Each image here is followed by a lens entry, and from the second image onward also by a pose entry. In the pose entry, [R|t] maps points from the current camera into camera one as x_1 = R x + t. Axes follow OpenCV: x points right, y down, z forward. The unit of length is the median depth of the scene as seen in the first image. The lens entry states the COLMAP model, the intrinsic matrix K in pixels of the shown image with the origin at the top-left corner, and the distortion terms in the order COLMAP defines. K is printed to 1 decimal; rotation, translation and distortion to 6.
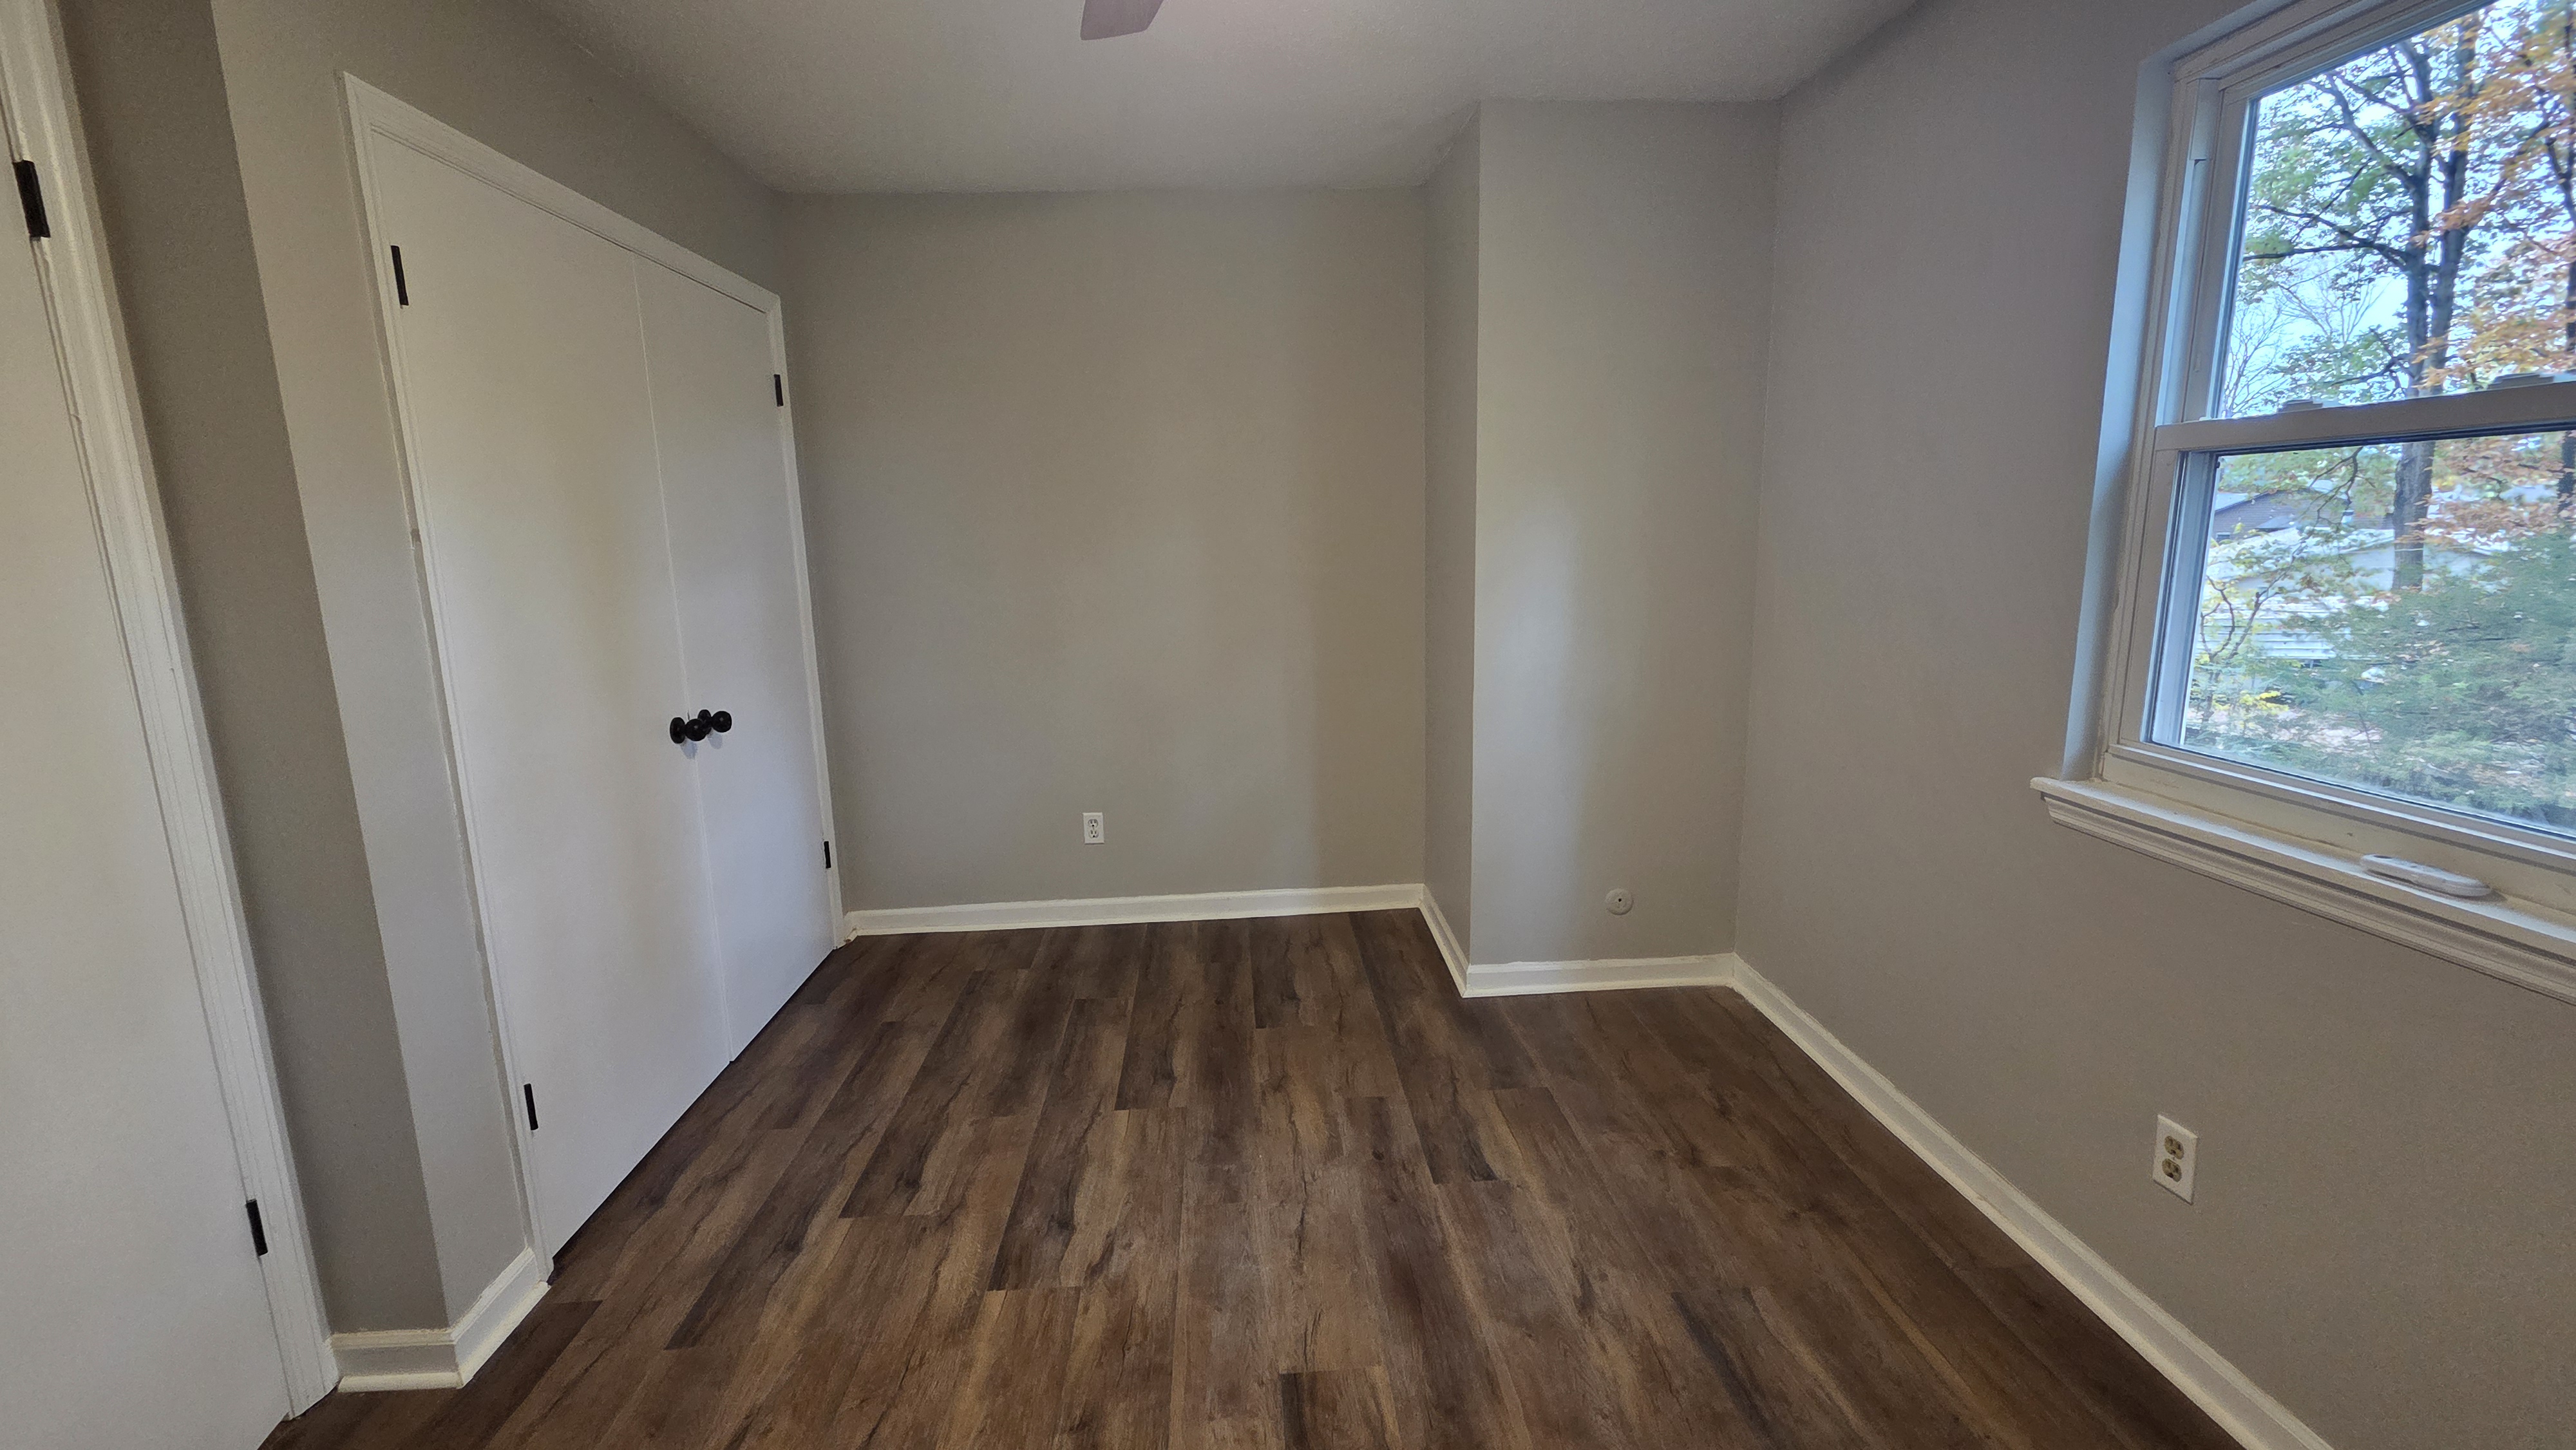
lens RADIAL K [[1056.3, 0, 1287.1], [0, 1056.3, 714.8], [0, 0, 1]] dist [0.003715, -0.000075]
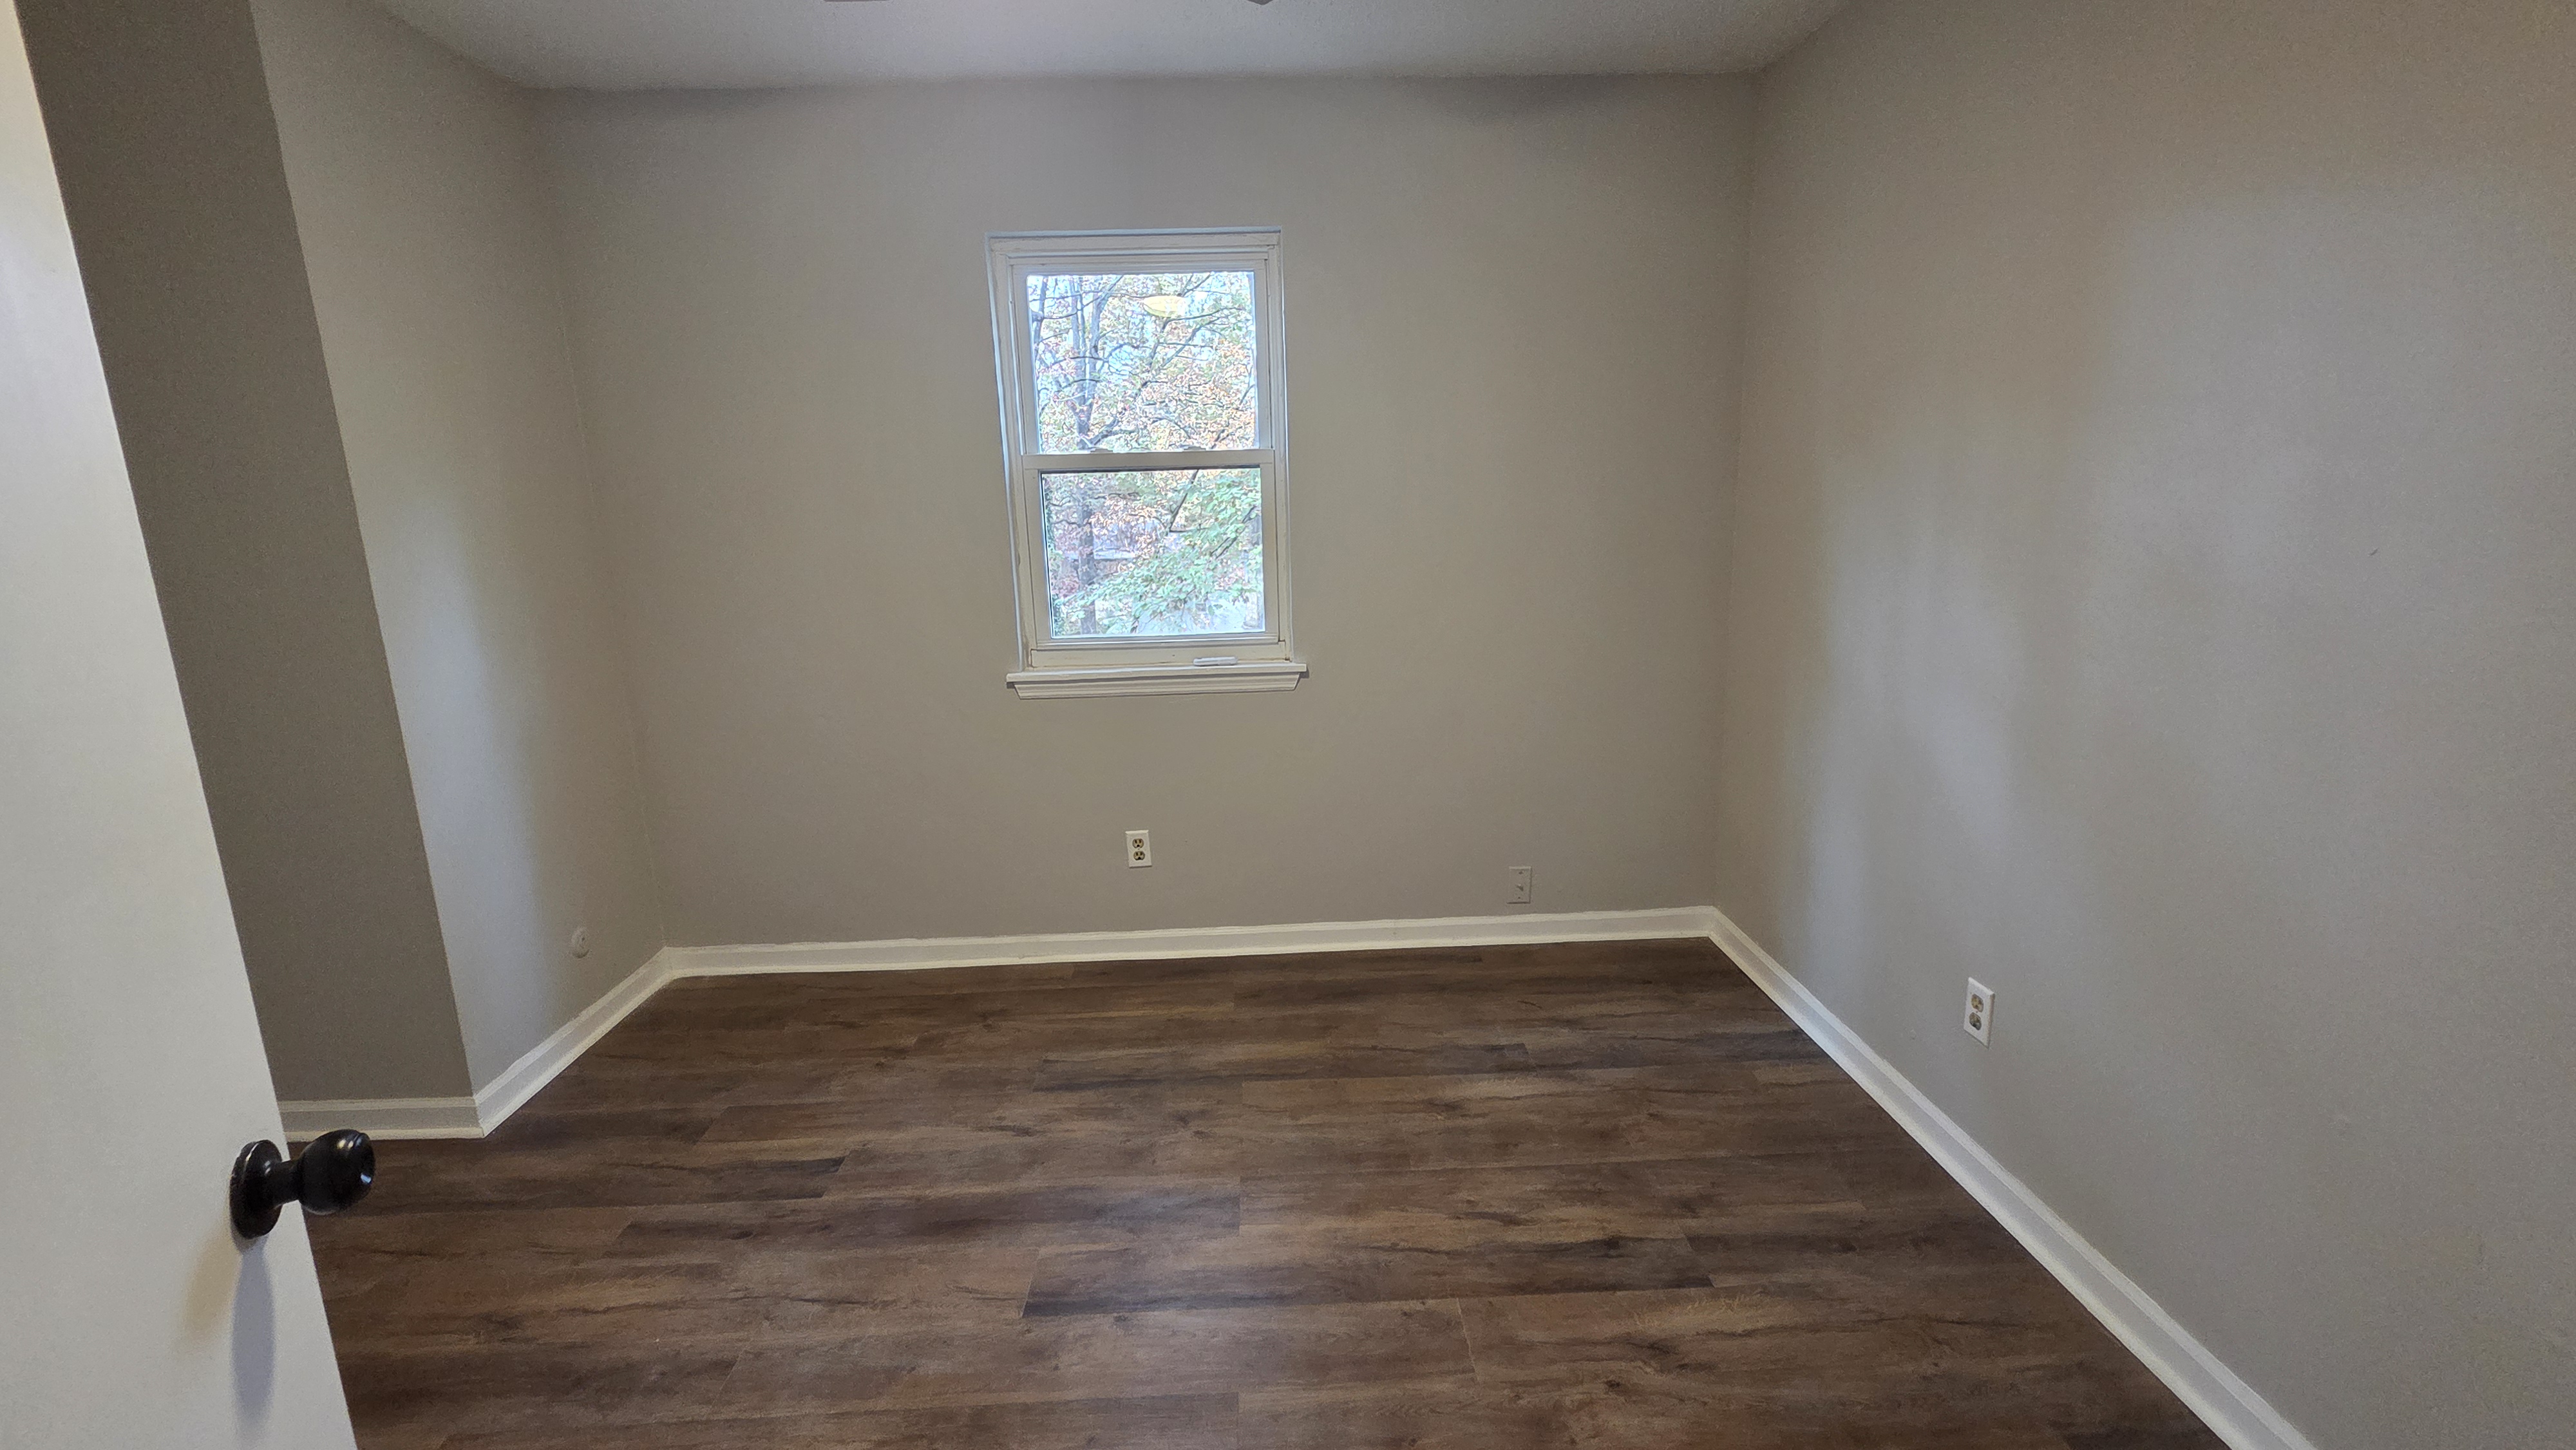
lens RADIAL K [[1056.3, 0, 1287.1], [0, 1056.3, 714.8], [0, 0, 1]] dist [0.003715, -0.000075]
pose [[0.030770, -0.189582, 0.981383, -0.709484], [0.201234, 0.962918, 0.179705, -0.069983], [-0.979060, 0.191959, 0.067779, 0.429139]]
